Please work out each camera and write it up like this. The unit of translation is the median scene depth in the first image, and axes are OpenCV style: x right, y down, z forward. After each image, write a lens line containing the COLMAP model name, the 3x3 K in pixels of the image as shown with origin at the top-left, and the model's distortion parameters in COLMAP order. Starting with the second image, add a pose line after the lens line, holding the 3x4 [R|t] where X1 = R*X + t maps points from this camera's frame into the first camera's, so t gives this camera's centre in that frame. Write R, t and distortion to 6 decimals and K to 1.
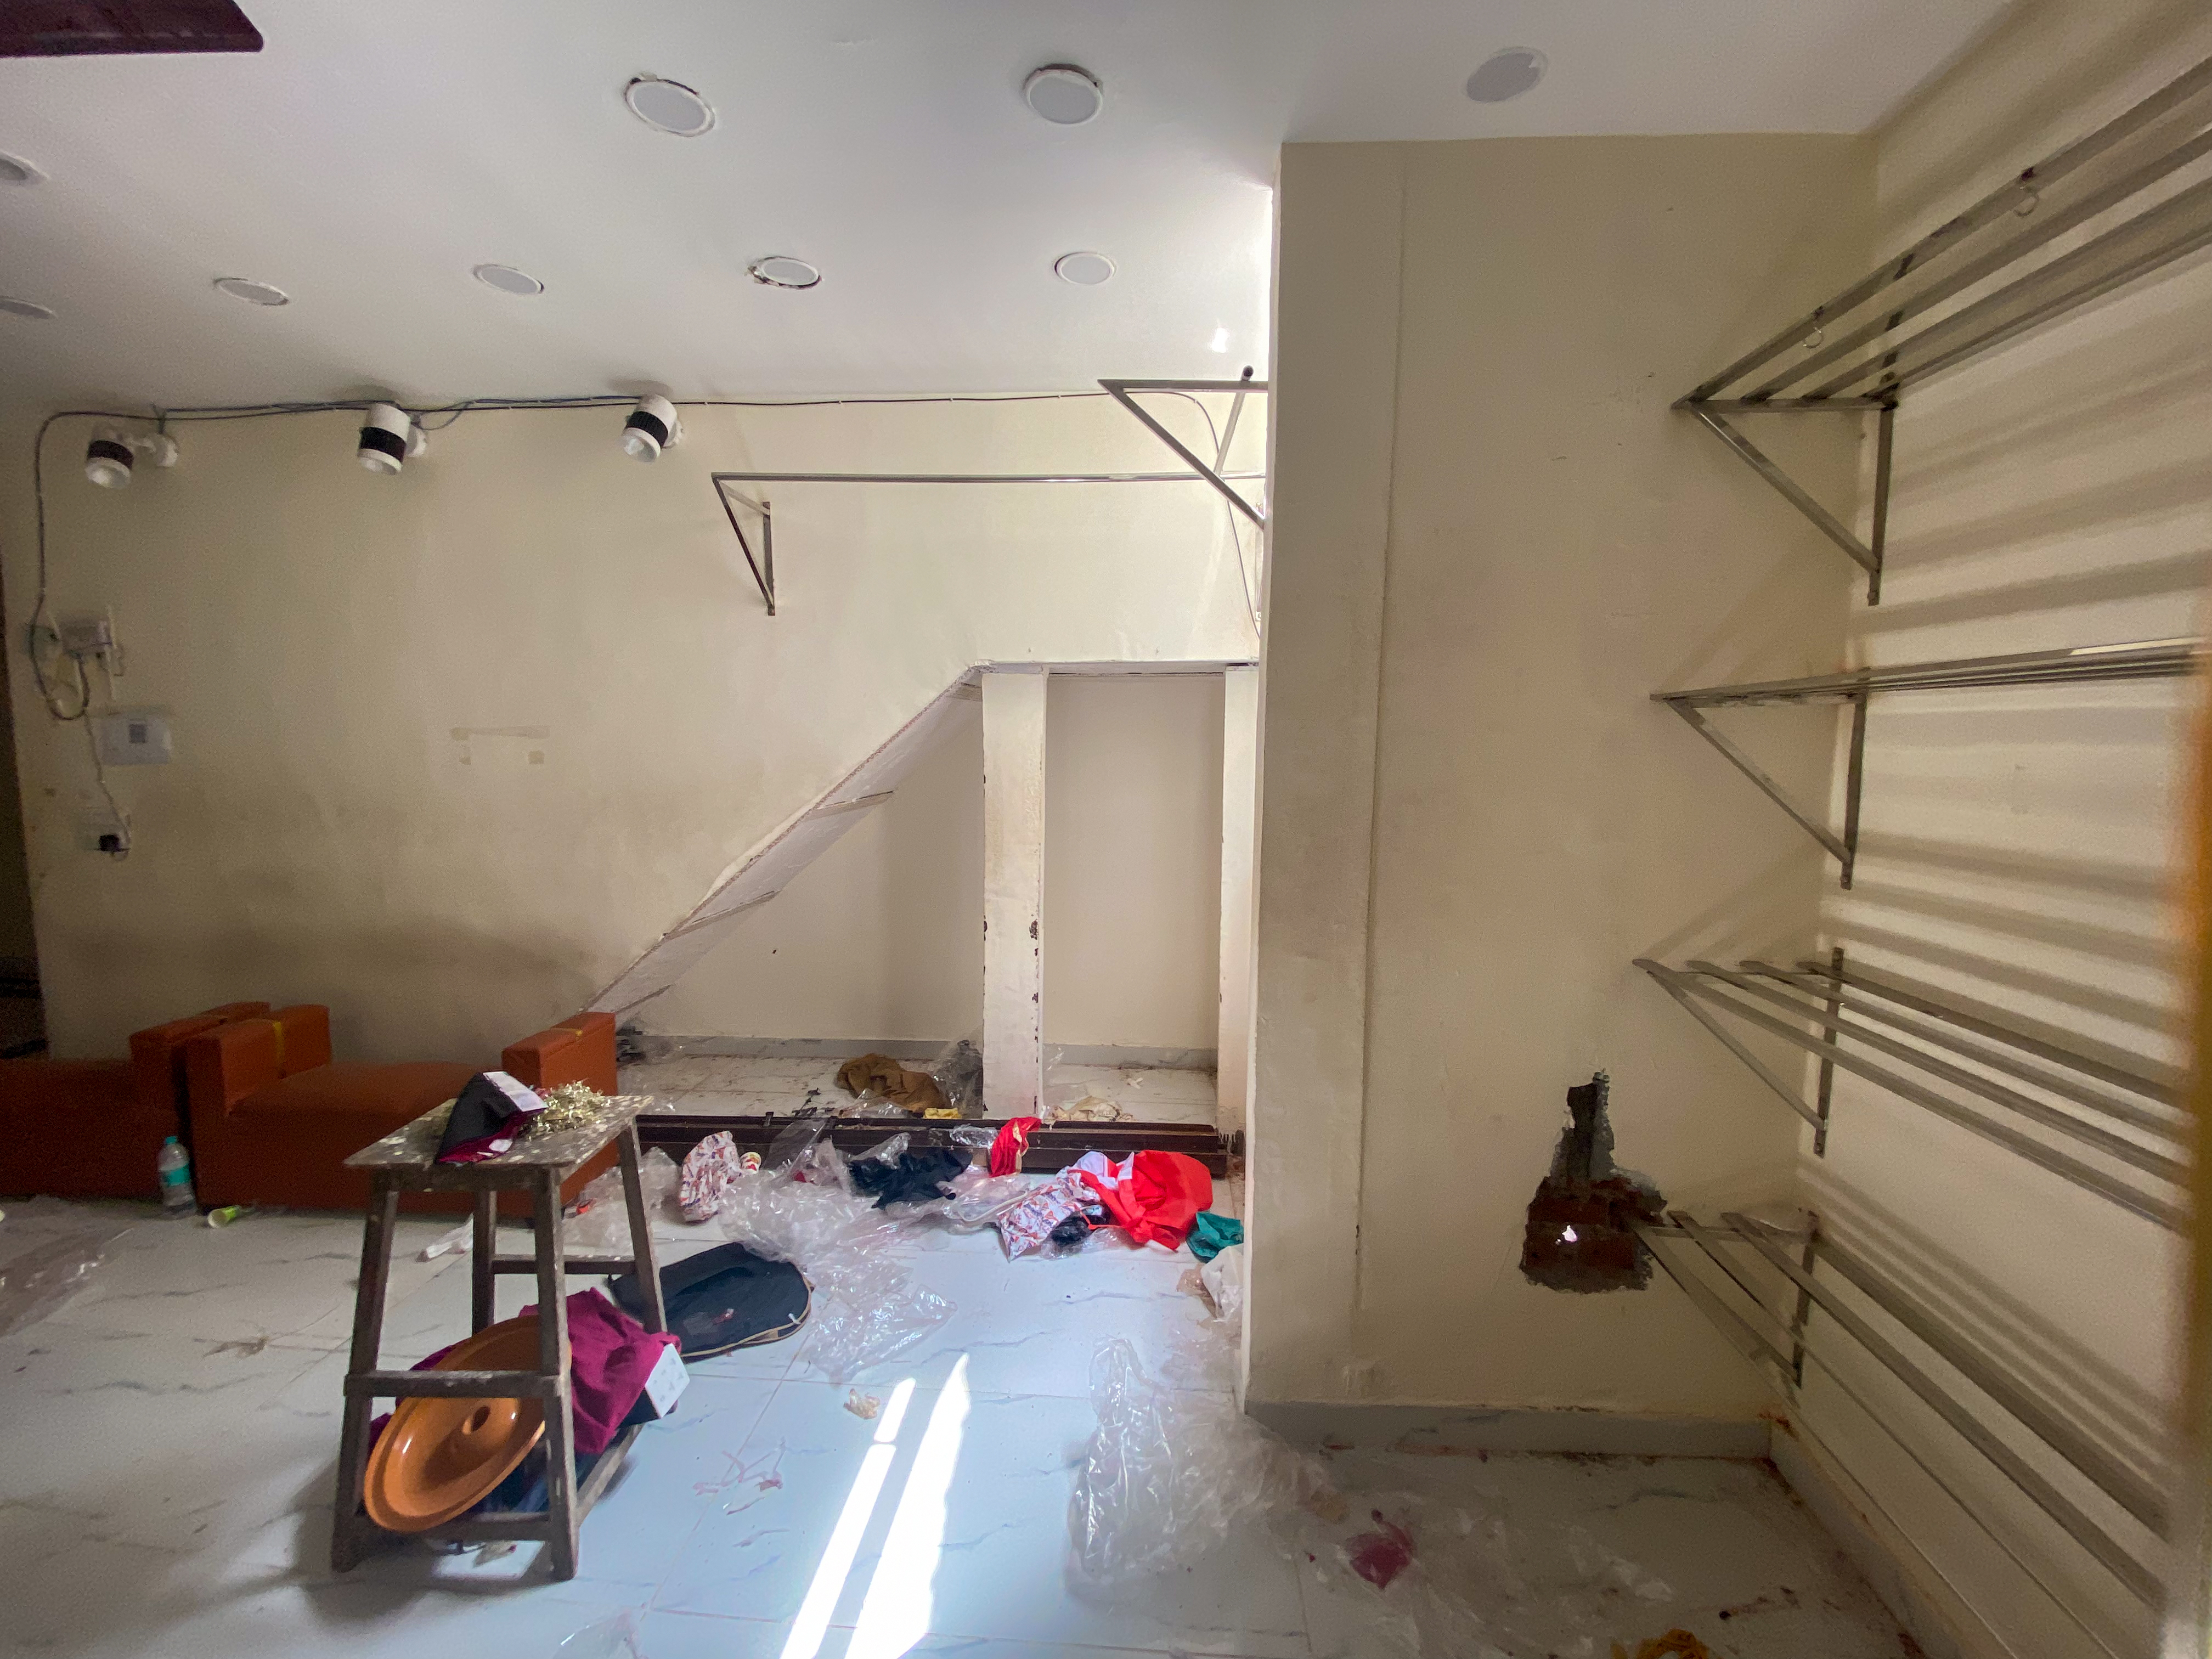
lens RADIAL K [[885.5, 0, 1106.0], [0, 885.5, 829.5], [0, 0, 1]] dist [0.010536, -0.016496]
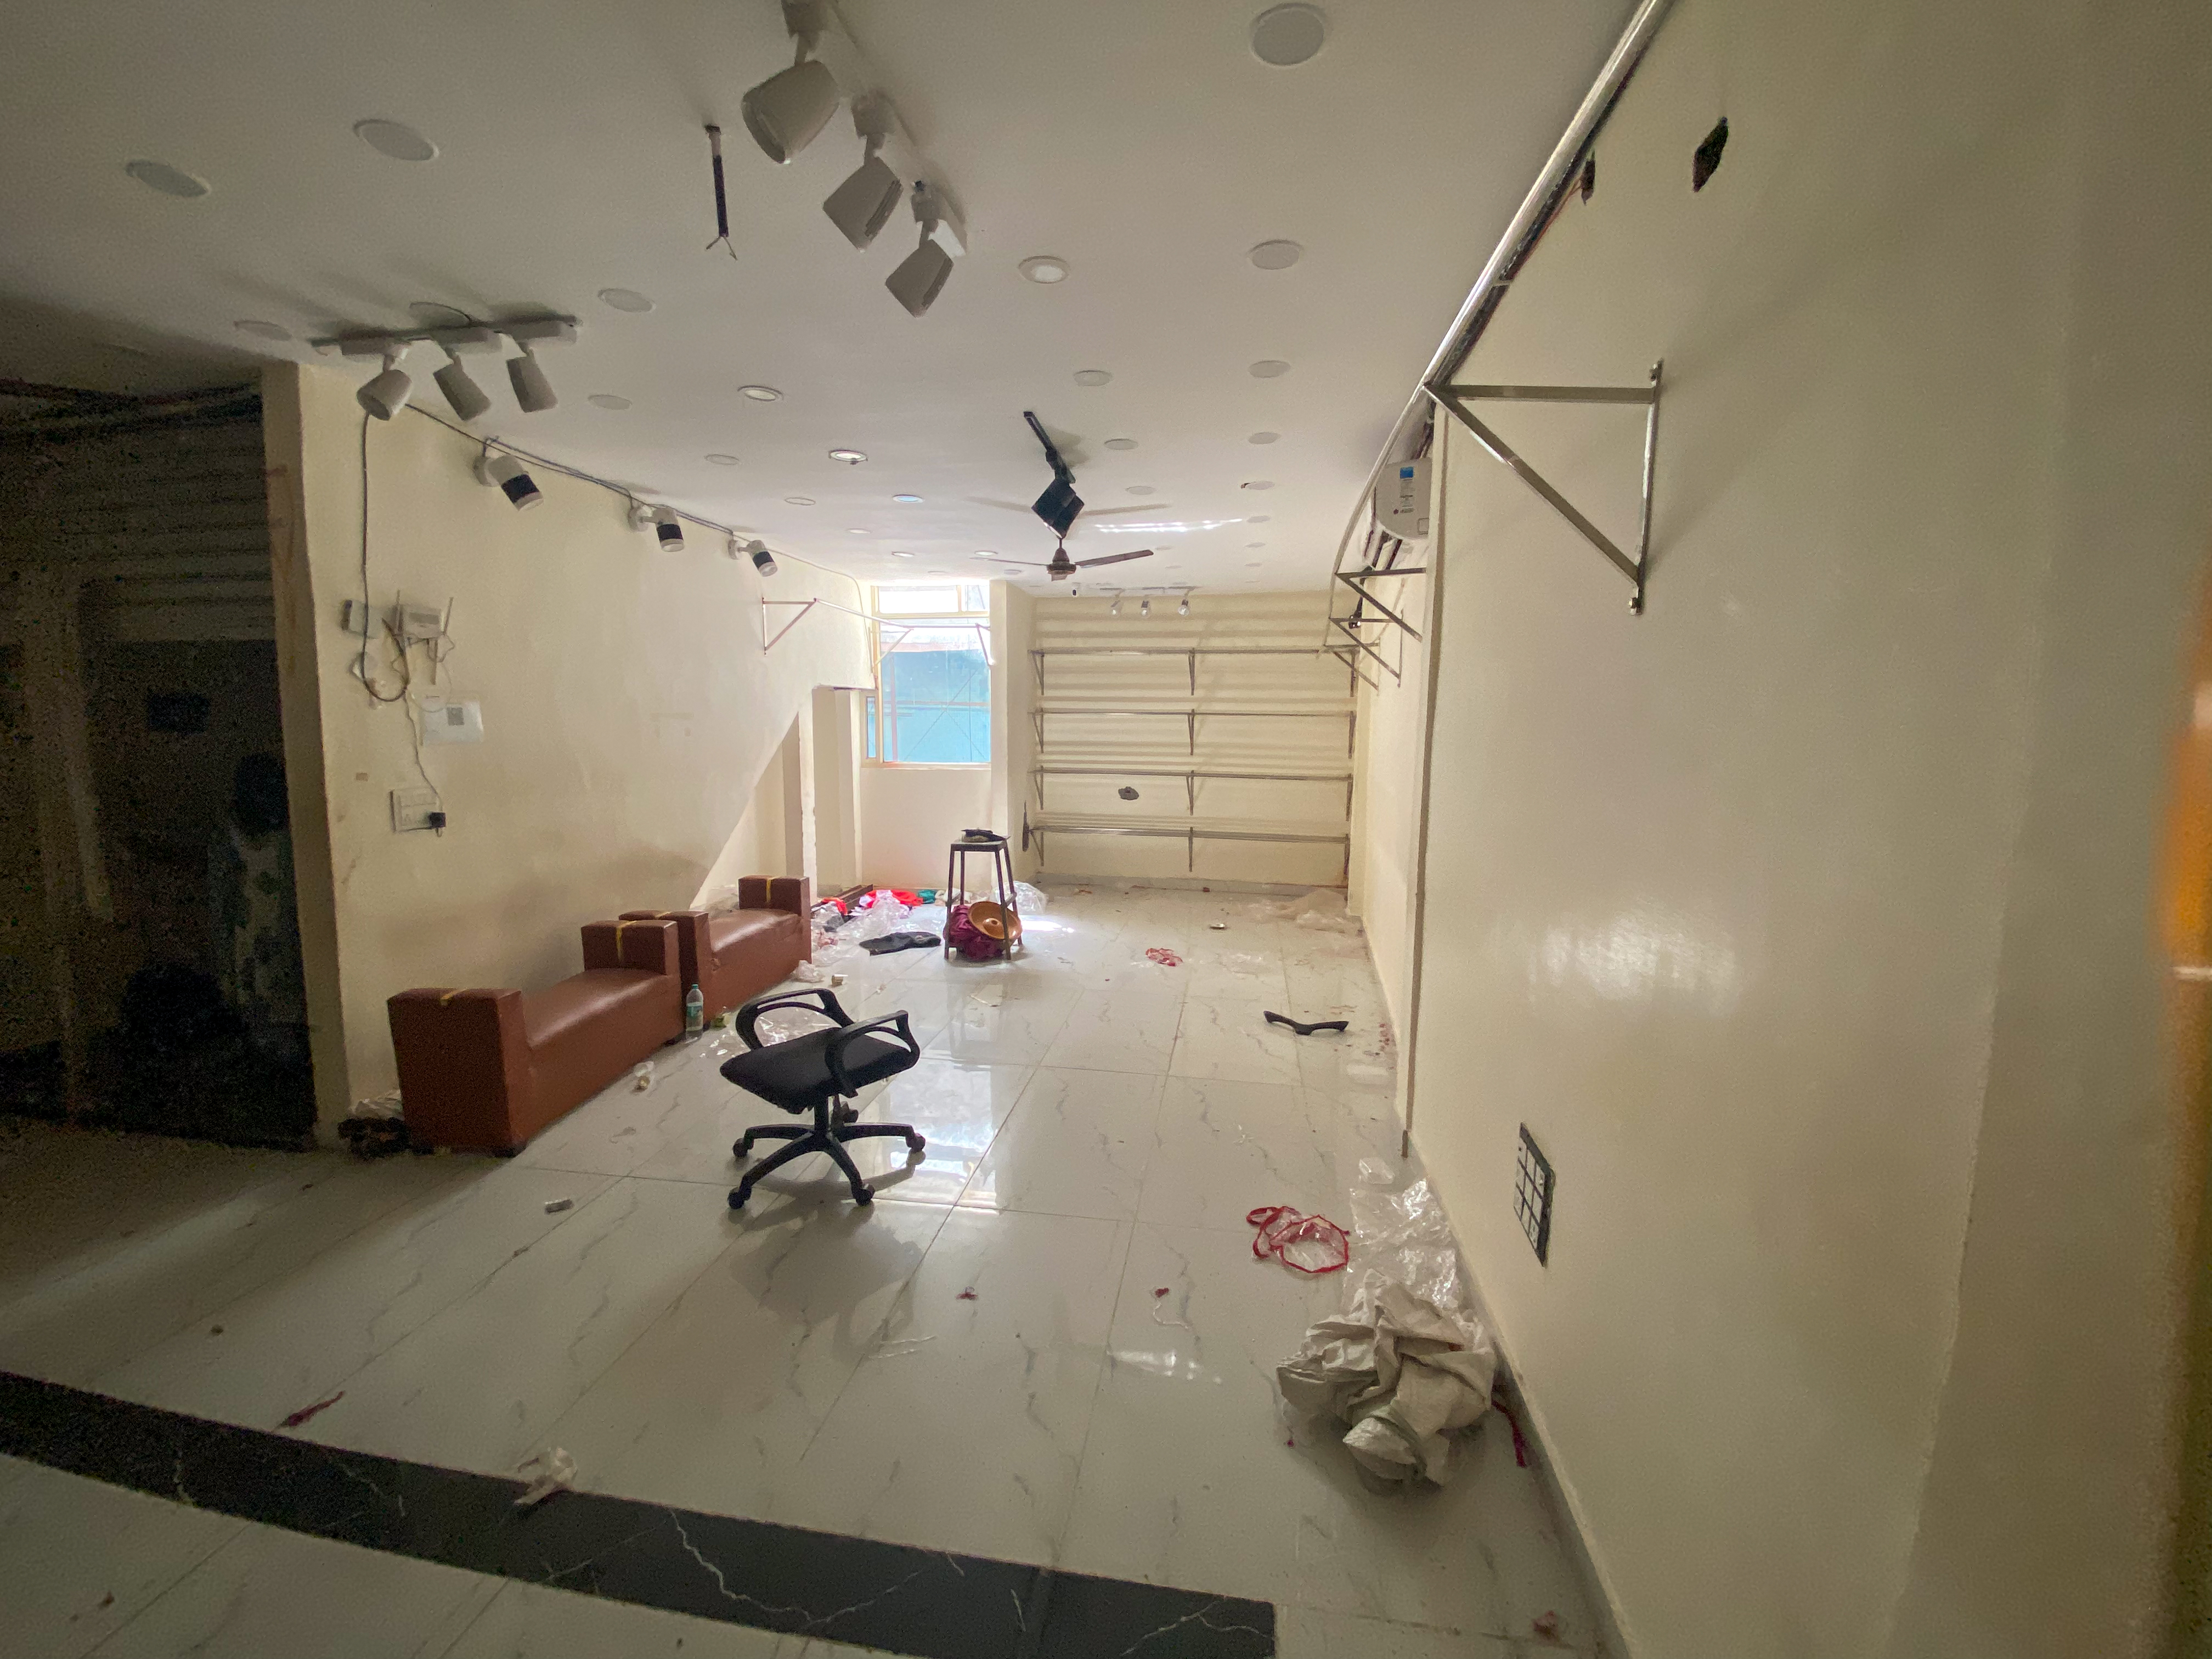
lens RADIAL K [[928.3, 0, 1106.0], [0, 928.3, 829.5], [0, 0, 1]] dist [0.001496, -0.012588]
pose [[0.088801, -0.118300, 0.988999, -2.409583], [0.086787, 0.990065, 0.110635, -0.029944], [-0.992261, 0.076007, 0.098185, 0.107217]]
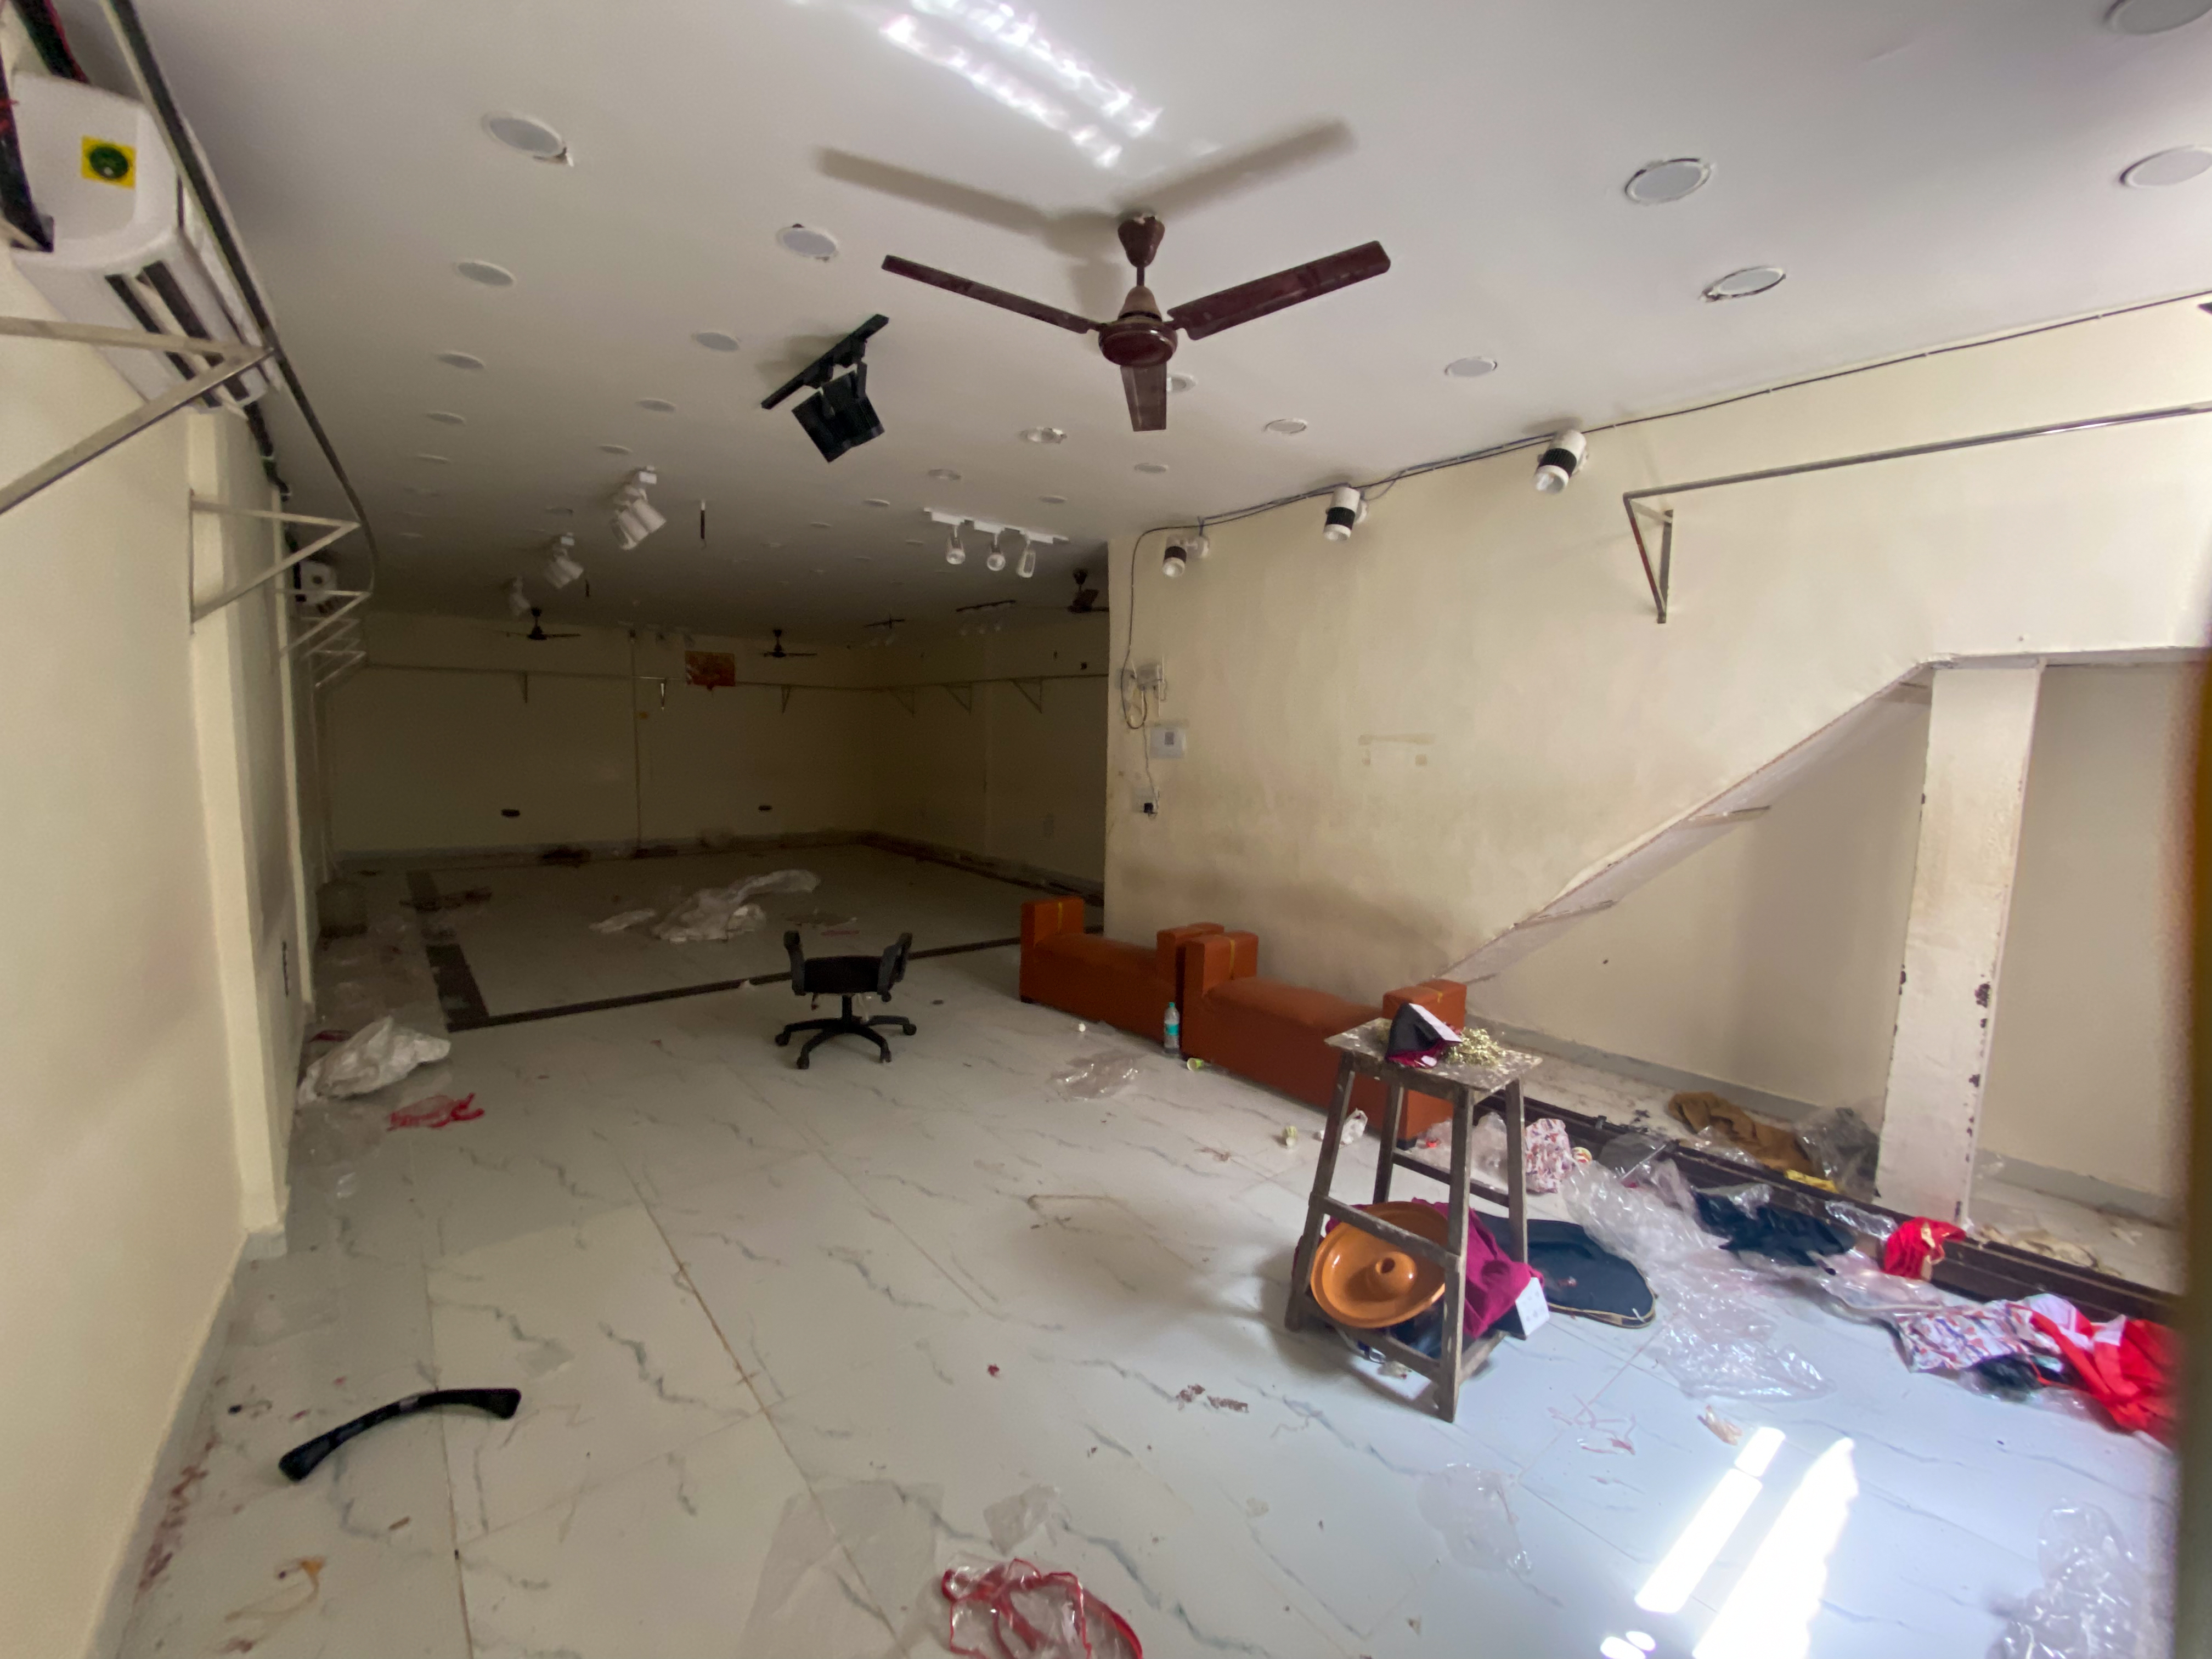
lens RADIAL K [[885.5, 0, 1106.0], [0, 885.5, 829.5], [0, 0, 1]] dist [0.010536, -0.016496]
pose [[0.668248, 0.080015, -0.739623, -0.040370], [-0.086093, 0.995837, 0.029949, 0.013680], [0.738940, 0.043663, 0.672355, -0.123064]]
